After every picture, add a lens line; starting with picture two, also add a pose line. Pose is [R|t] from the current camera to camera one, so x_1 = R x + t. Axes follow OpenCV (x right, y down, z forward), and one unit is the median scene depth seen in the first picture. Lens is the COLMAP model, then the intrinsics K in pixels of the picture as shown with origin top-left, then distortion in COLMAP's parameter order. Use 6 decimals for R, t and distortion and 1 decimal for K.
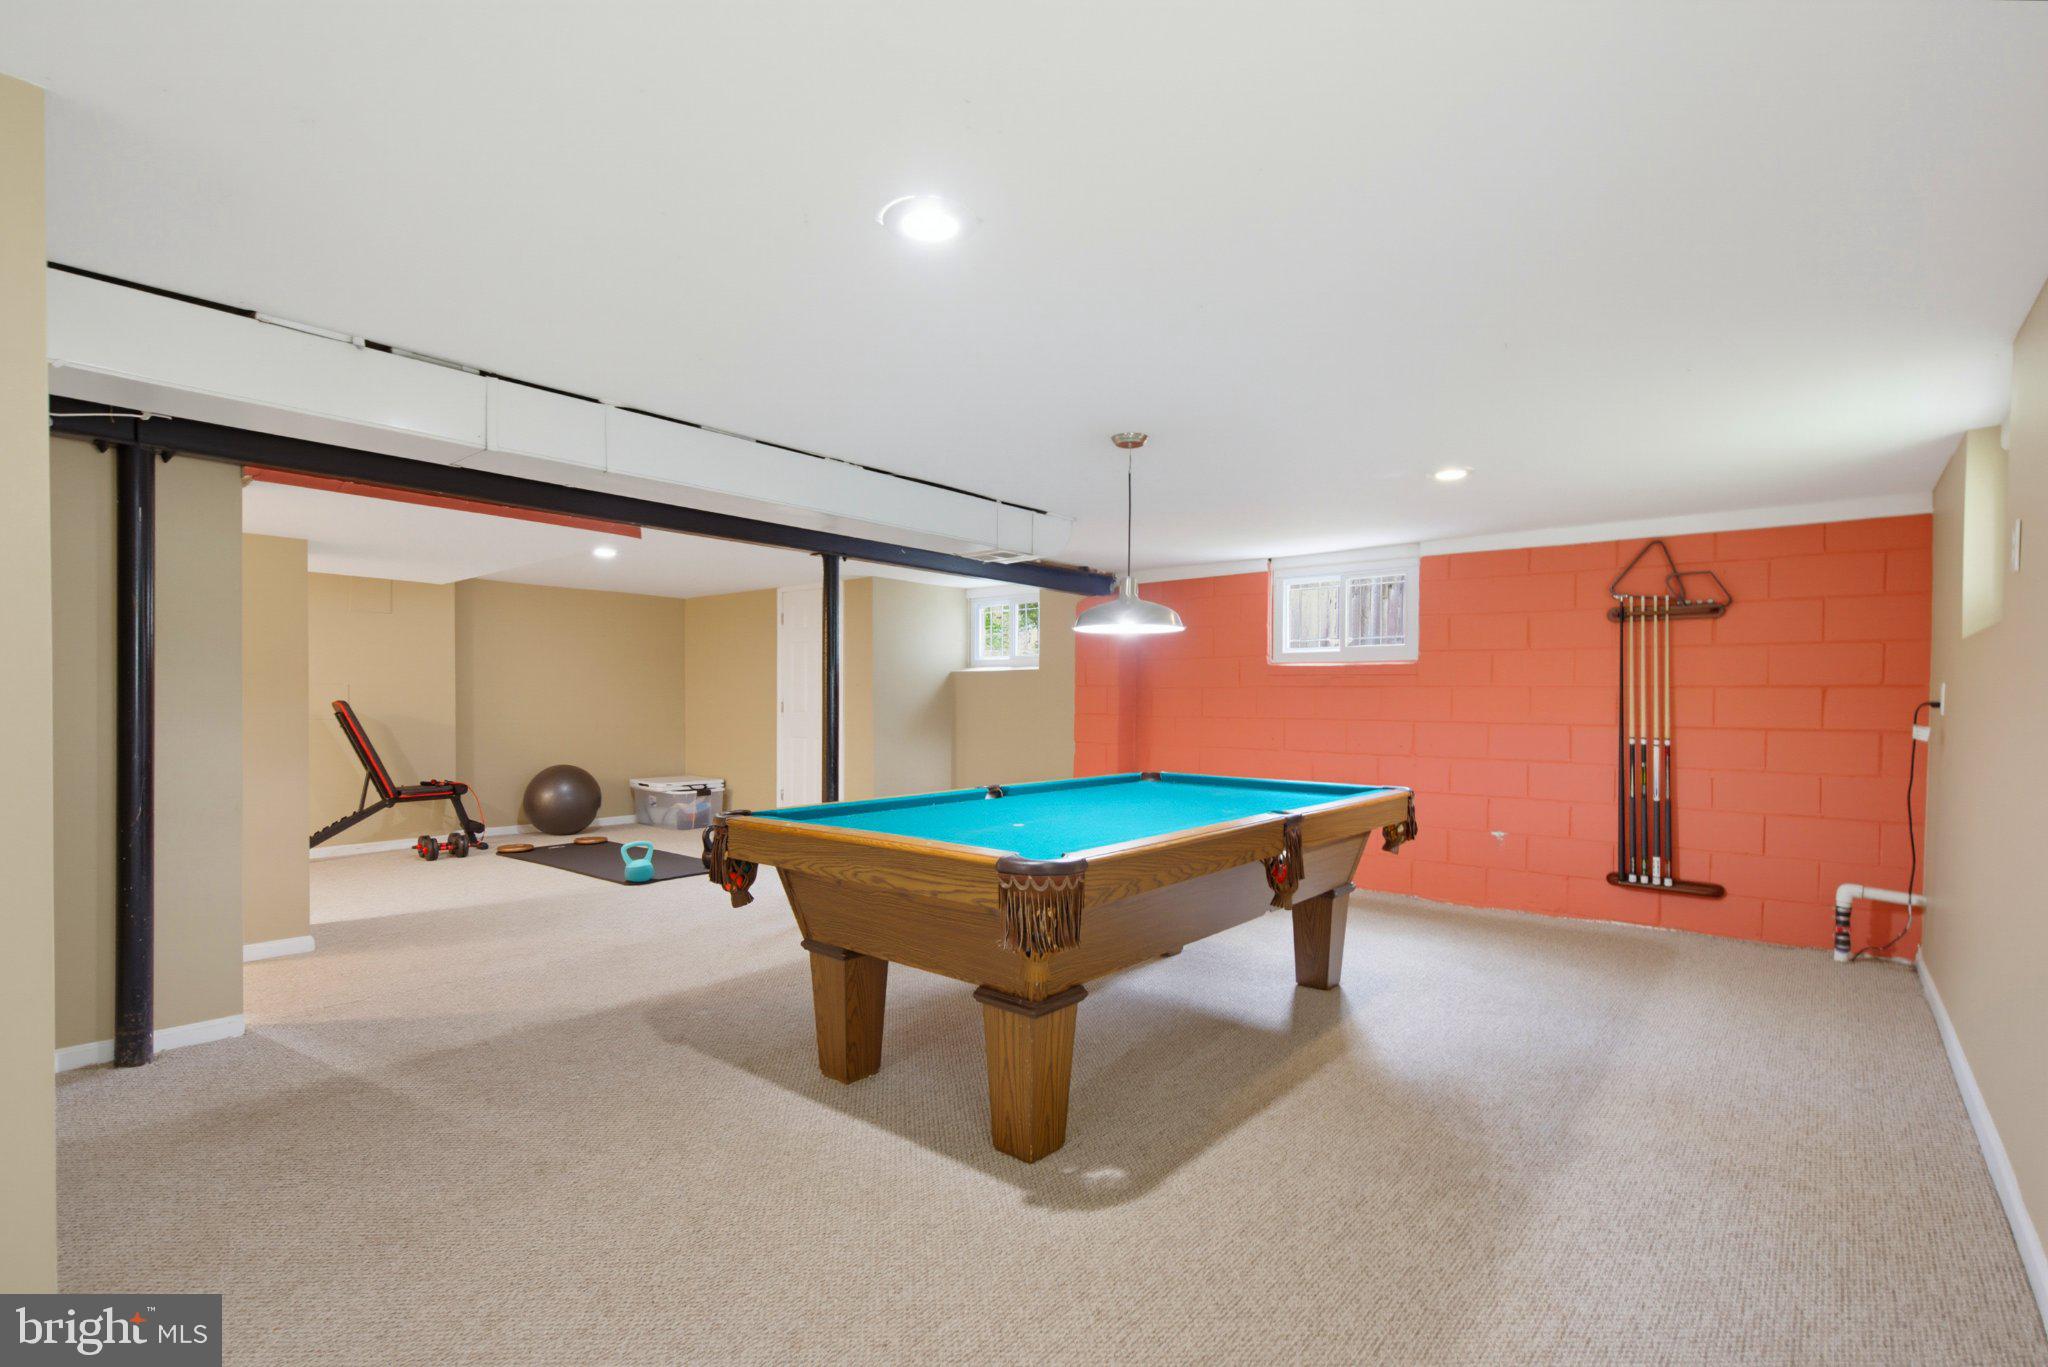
lens RADIAL K [[928.4, 0, 1024.5], [0, 928.4, 691.6], [0, 0, 1]] dist [-0.004021, -0.000290]
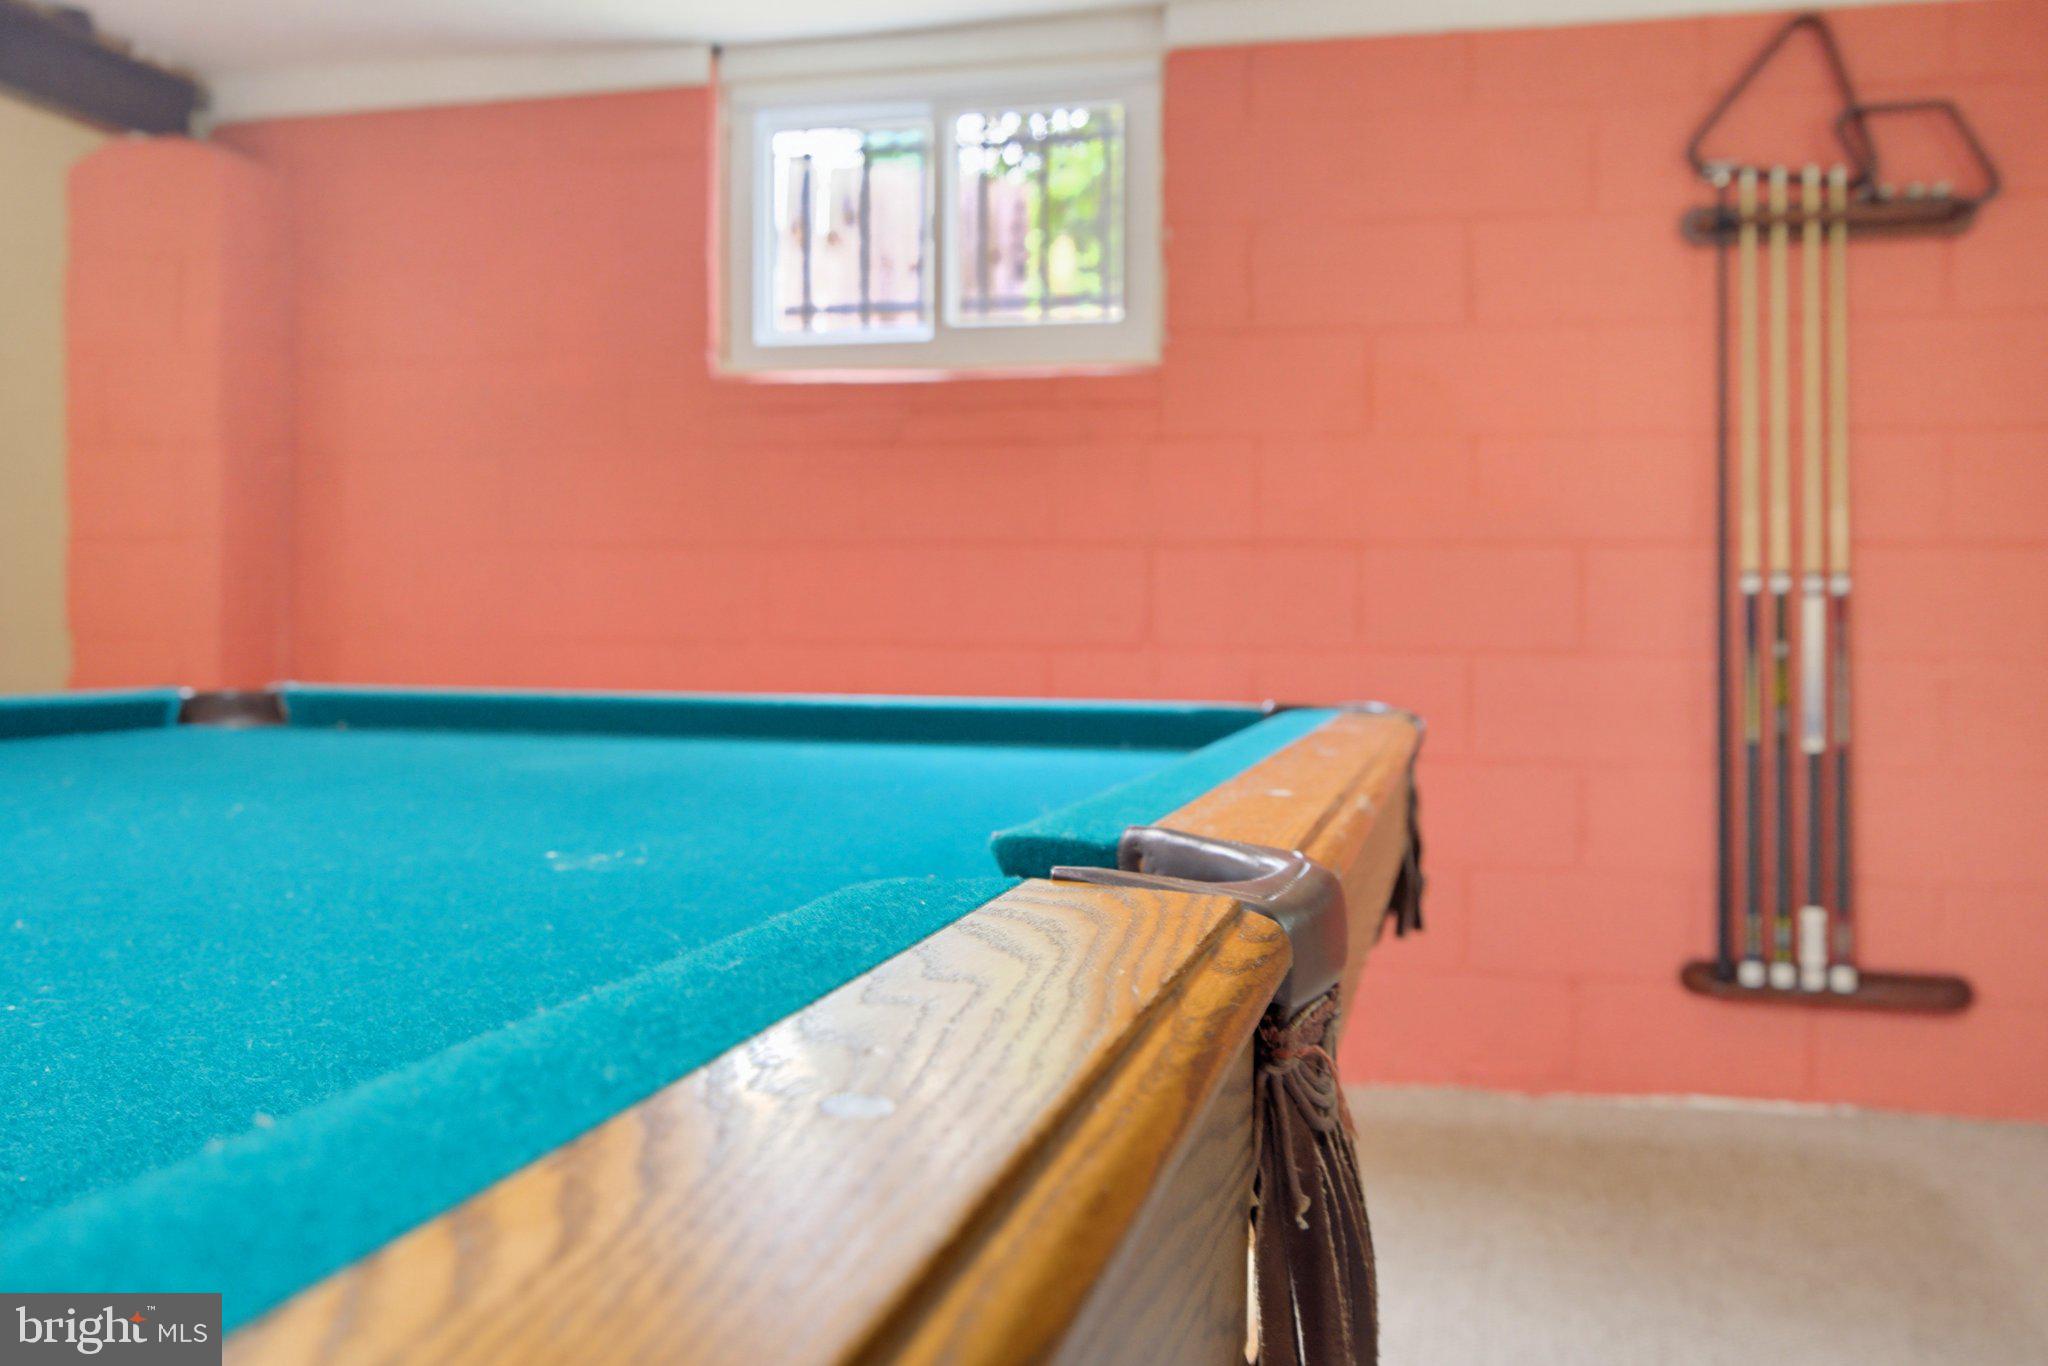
lens RADIAL K [[1783.7, 0, 1024.0], [0, 1783.7, 683.0], [0, 0, 1]] dist [0.007265, 0.007154]
pose [[0.897673, -0.014485, 0.440424, 0.112596], [-0.006027, 0.998962, 0.045140, 0.062814], [-0.440621, -0.043176, 0.896654, 0.518383]]
